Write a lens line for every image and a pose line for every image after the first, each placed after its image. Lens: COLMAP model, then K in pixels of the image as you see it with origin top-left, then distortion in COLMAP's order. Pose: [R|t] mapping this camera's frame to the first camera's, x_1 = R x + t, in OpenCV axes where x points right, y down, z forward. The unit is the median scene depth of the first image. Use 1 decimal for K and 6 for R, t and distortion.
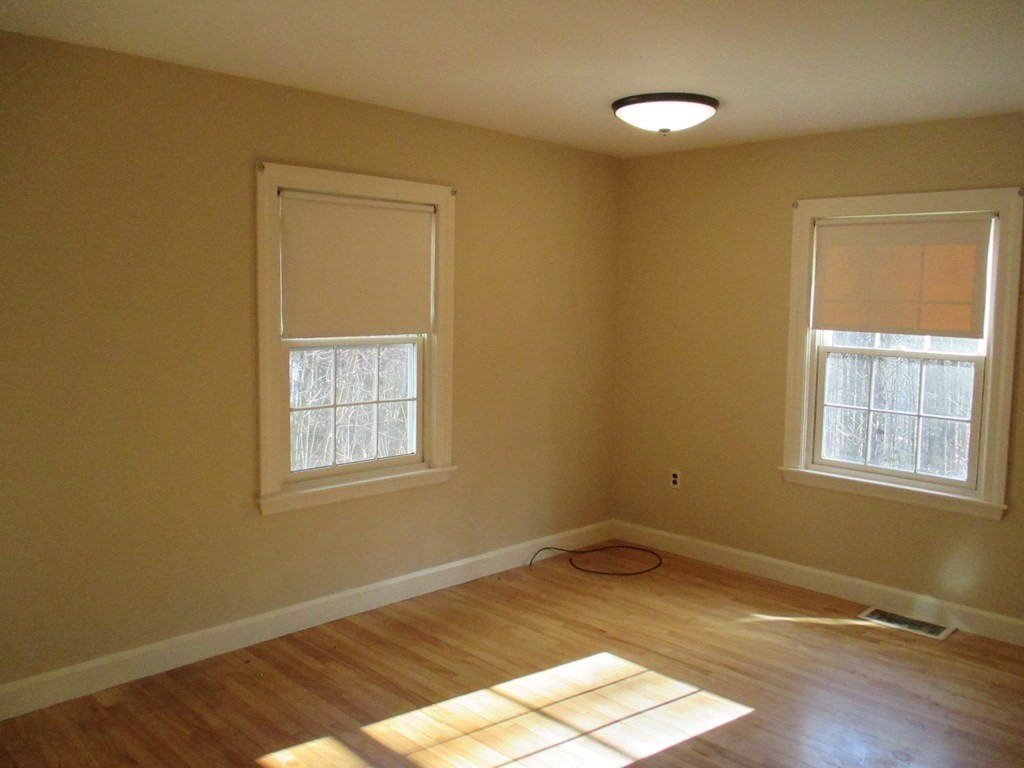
lens RADIAL K [[870.0, 0, 508.9], [0, 870.0, 376.1], [0, 0, 1]] dist [-0.002623, -0.001844]
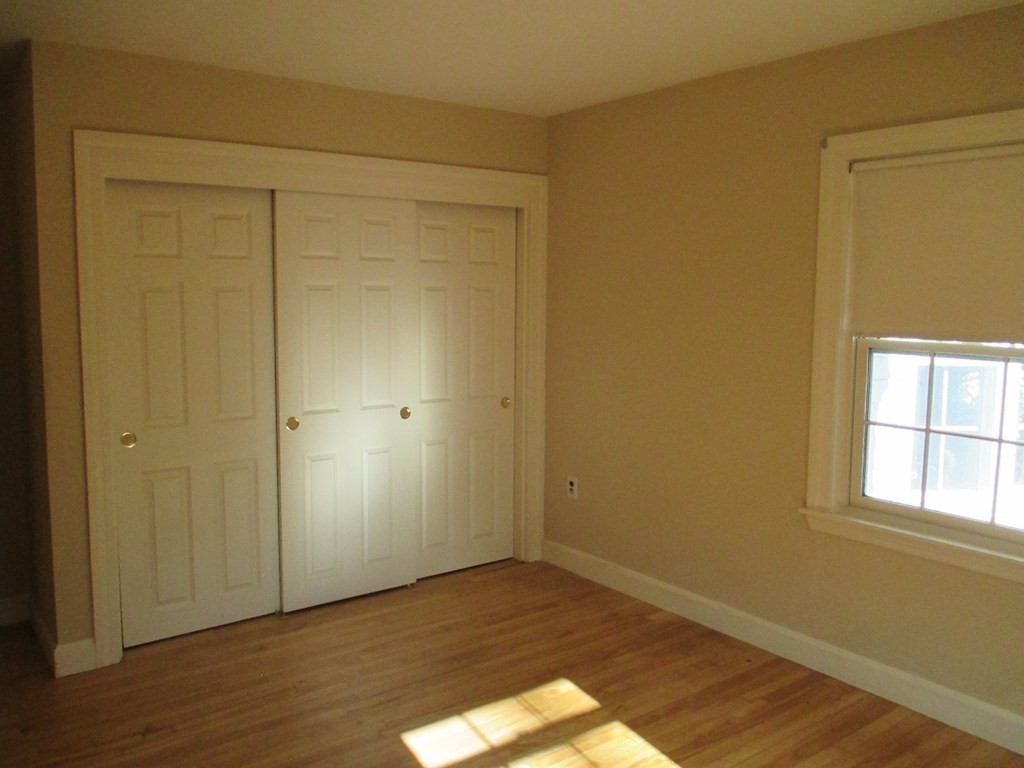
lens RADIAL K [[870.0, 0, 508.9], [0, 870.0, 376.1], [0, 0, 1]] dist [-0.002623, -0.001844]
pose [[-0.144703, 0.083922, -0.985910, 0.672420], [-0.104564, 0.989521, 0.099576, -0.057015], [0.983935, 0.117500, -0.134411, 0.825750]]
